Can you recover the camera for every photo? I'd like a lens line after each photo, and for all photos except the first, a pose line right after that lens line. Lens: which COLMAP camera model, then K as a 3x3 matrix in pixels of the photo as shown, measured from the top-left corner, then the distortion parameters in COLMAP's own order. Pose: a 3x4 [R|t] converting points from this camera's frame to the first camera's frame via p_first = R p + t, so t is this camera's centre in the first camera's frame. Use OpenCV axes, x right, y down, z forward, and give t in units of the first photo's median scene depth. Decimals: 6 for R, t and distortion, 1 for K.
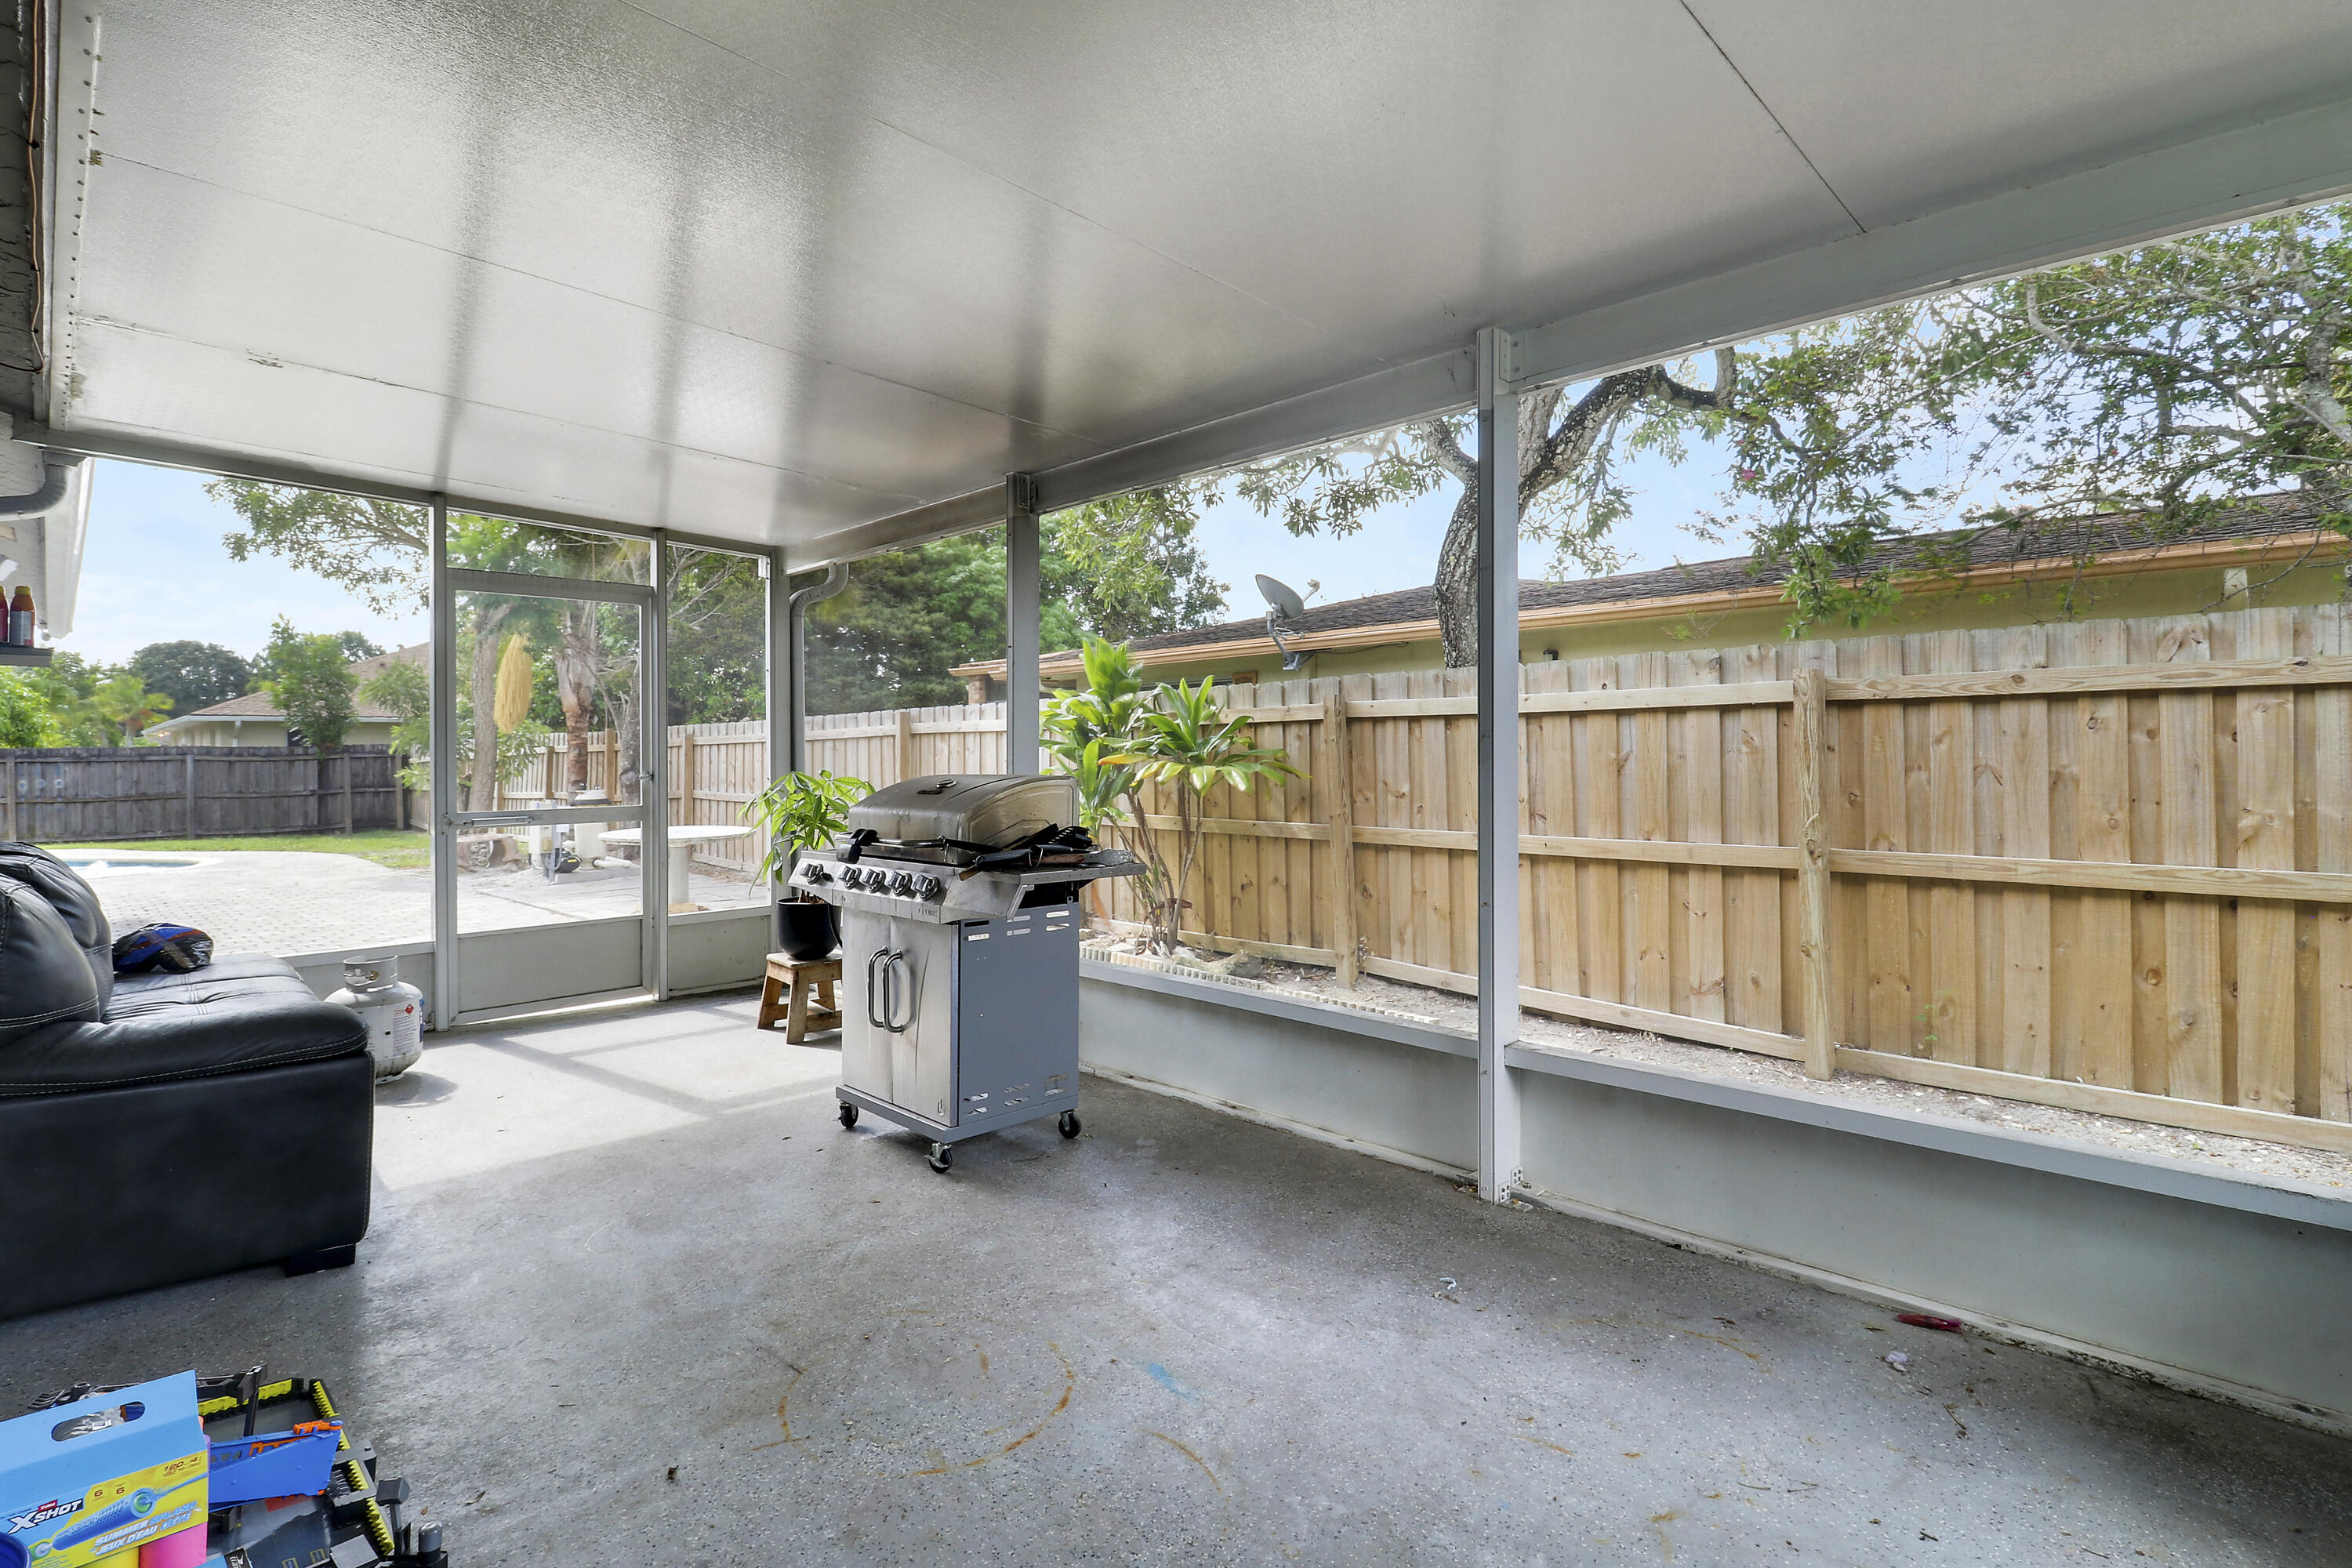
lens RADIAL K [[1123.4, 0, 1176.0], [0, 1123.4, 784.0], [0, 0, 1]] dist [-0.000192, -0.019692]
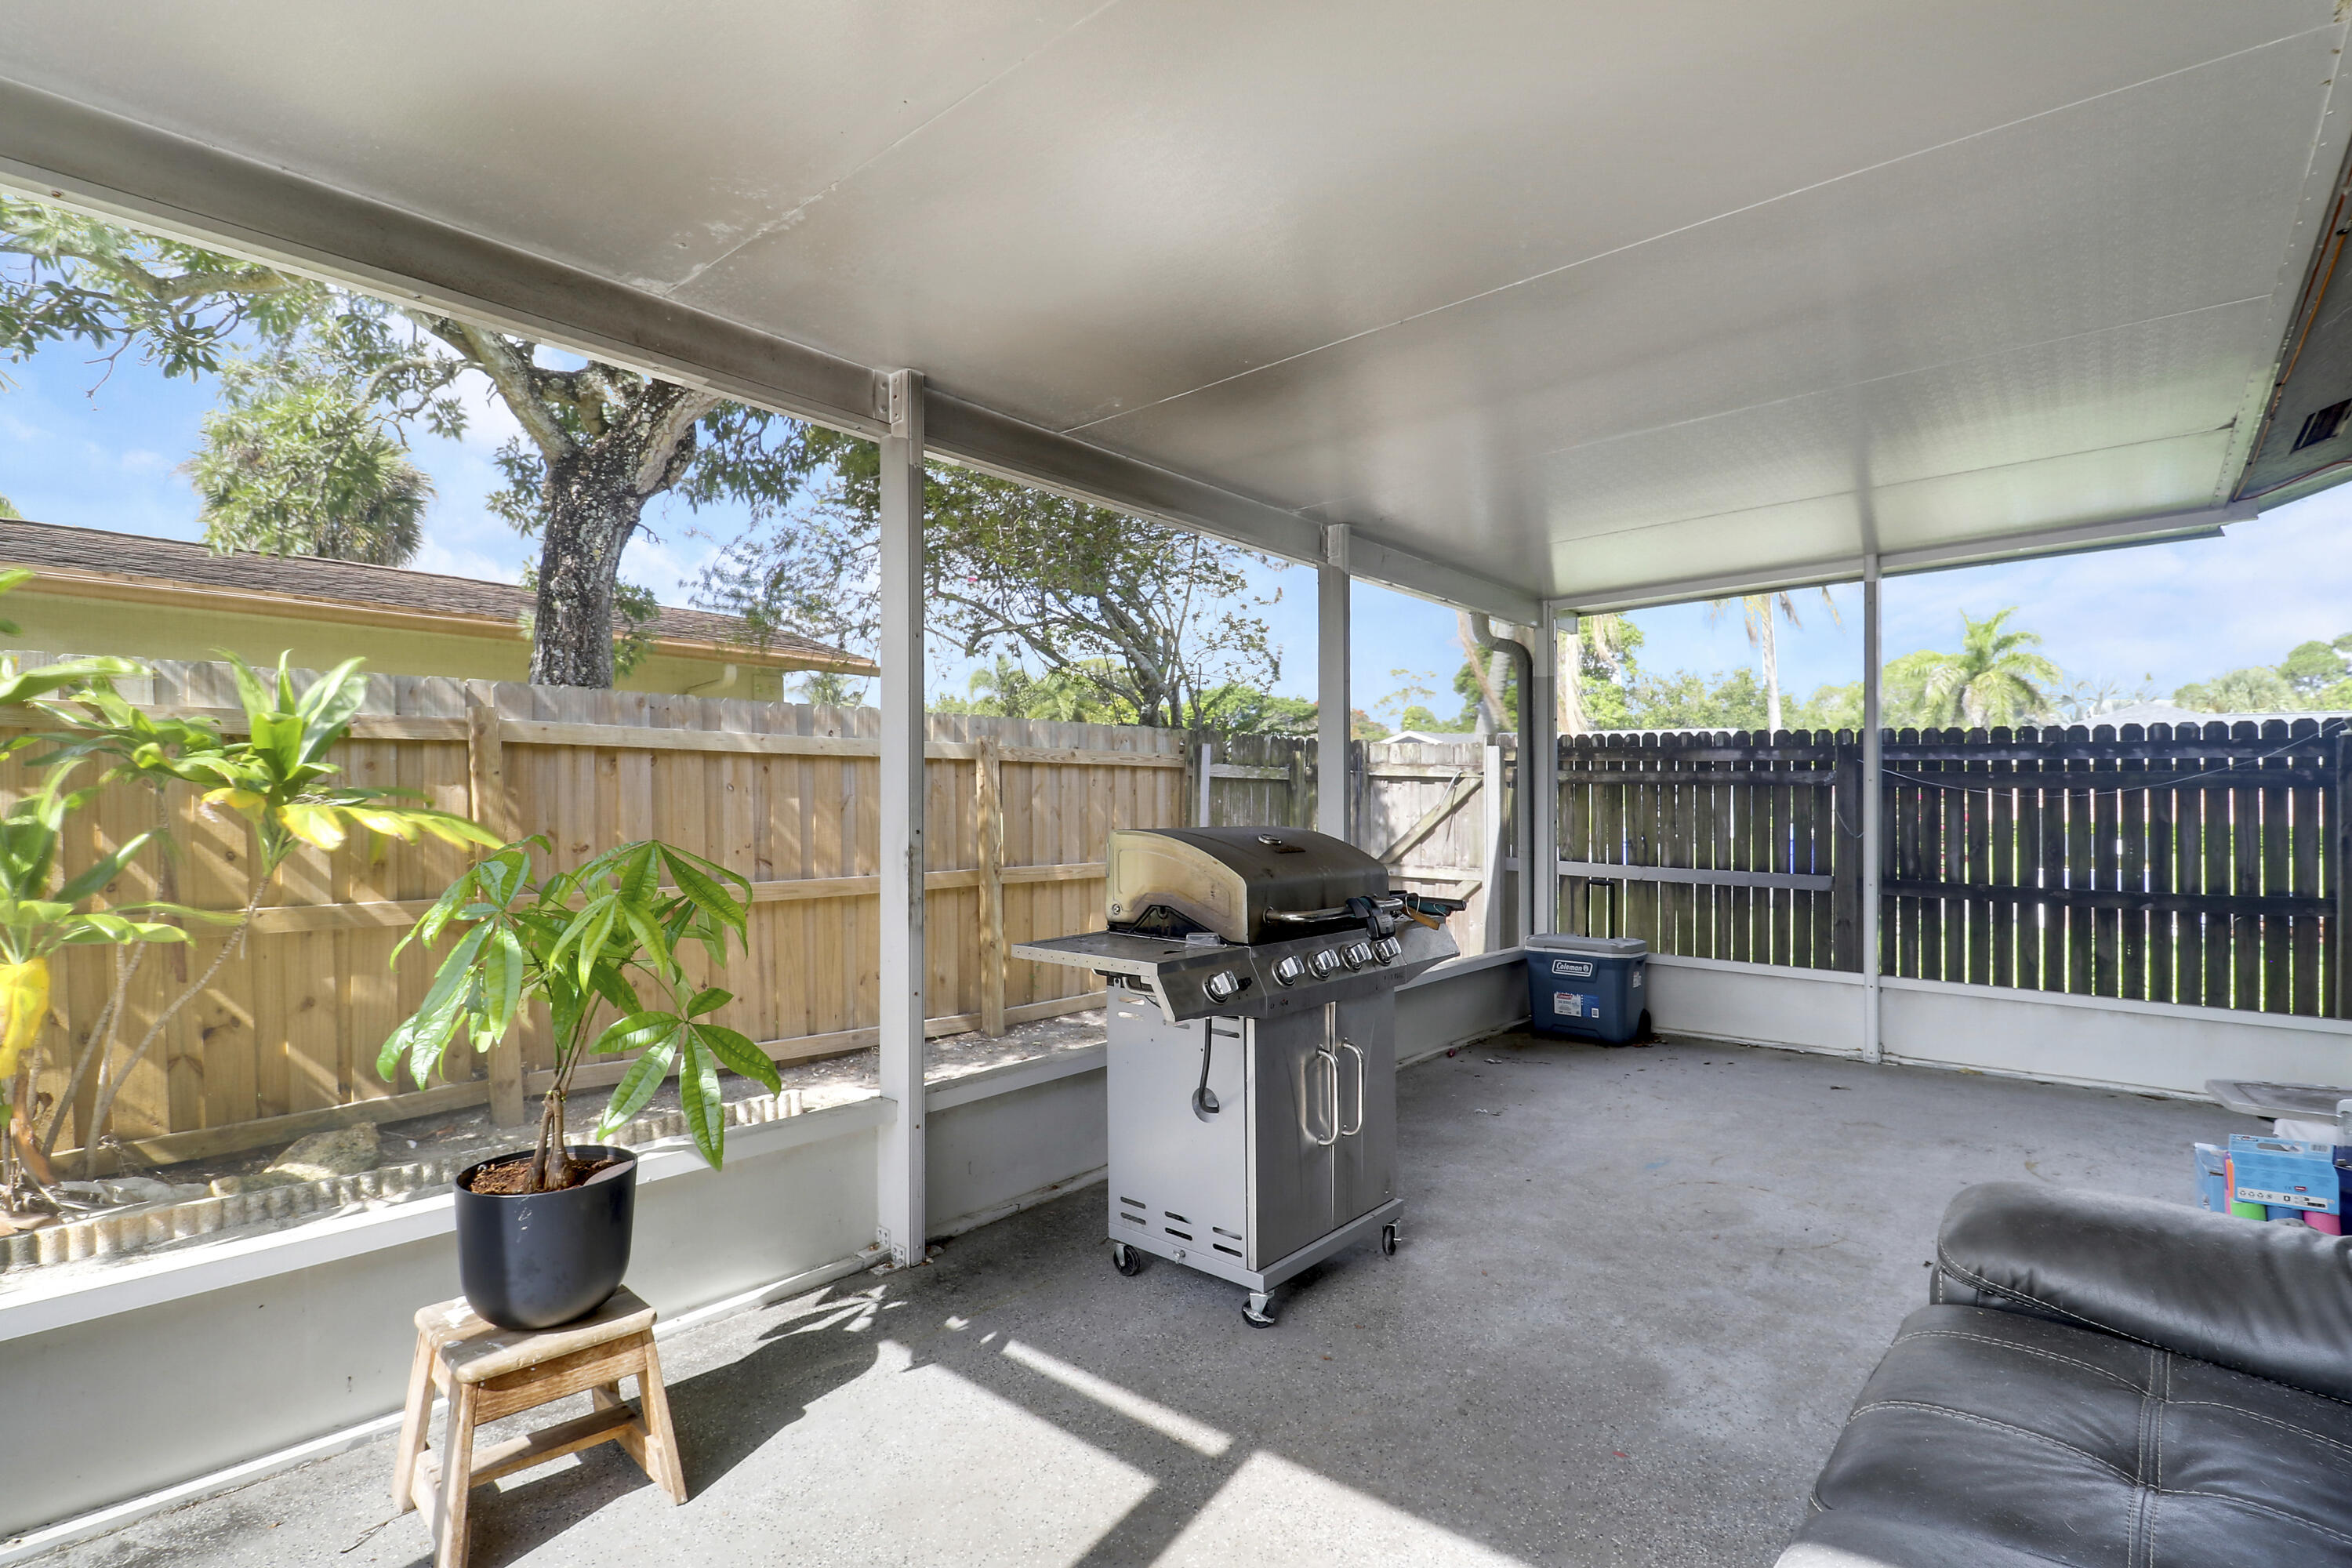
lens RADIAL K [[1123.4, 0, 1176.0], [0, 1123.4, 784.0], [0, 0, 1]] dist [-0.000192, -0.019692]
pose [[-0.079388, 0.017164, 0.996696, -1.455075], [0.018367, 0.999707, -0.015753, -0.036012], [-0.996675, 0.017056, -0.079680, 1.614286]]
